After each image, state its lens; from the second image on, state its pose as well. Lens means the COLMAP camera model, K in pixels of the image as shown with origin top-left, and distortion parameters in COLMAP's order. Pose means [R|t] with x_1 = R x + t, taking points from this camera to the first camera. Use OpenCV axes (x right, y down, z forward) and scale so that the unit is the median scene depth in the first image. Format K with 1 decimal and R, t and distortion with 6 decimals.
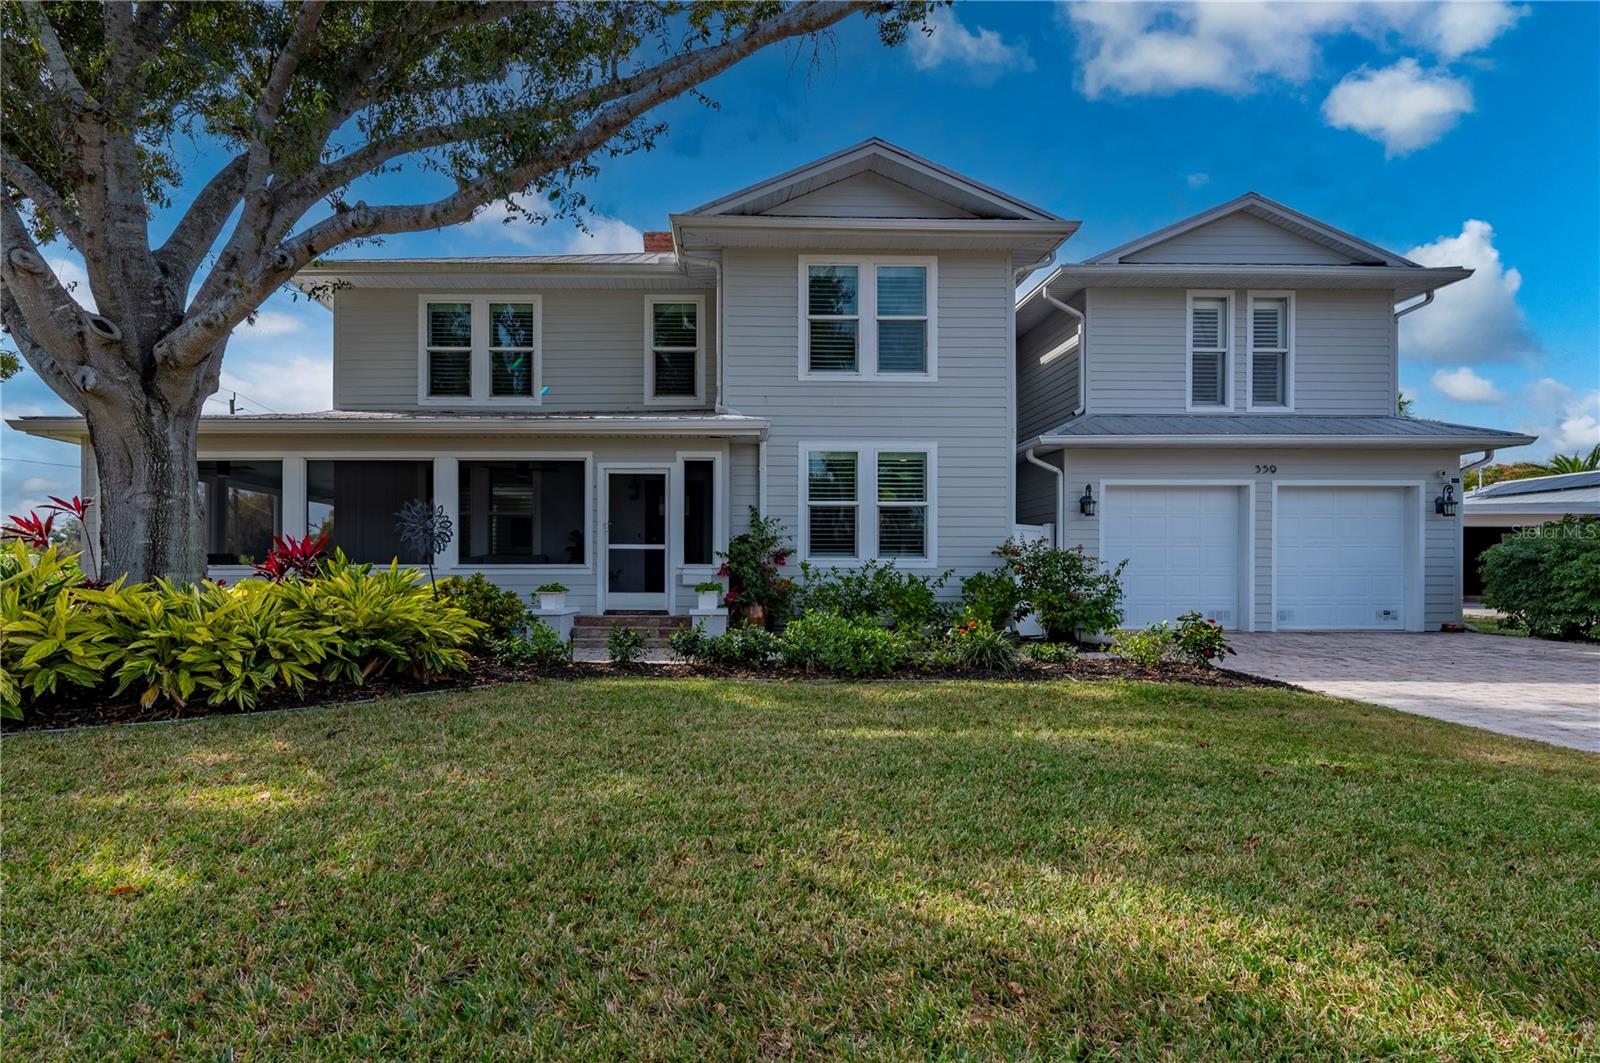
lens RADIAL K [[994.3, 0, 796.4], [0, 994.3, 601.3], [0, 0, 1]] dist [0.001121, -0.000667]
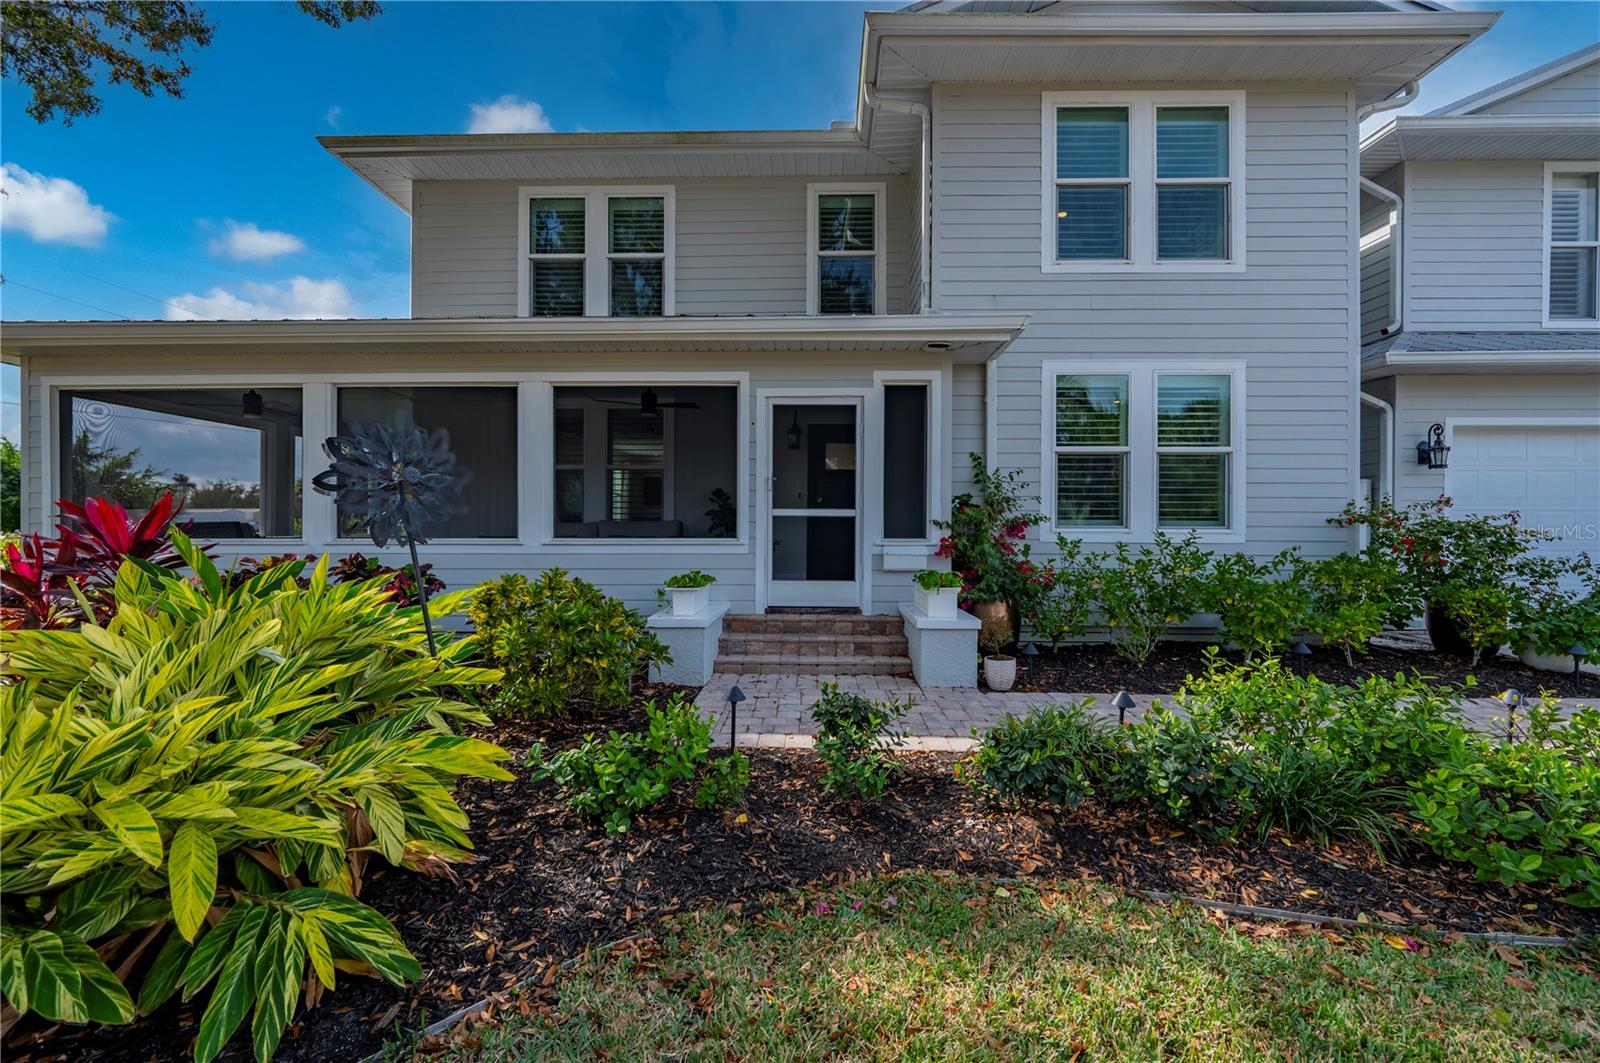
lens RADIAL K [[655.3, 0, 821.1], [0, 655.3, 535.1], [0, 0, 1]] dist [0.001061, 0.000129]
pose [[0.999509, 0.002216, -0.031244, -0.141469], [-0.002285, 0.999995, -0.002192, -0.038572], [0.031239, 0.002263, 0.999509, 0.554294]]
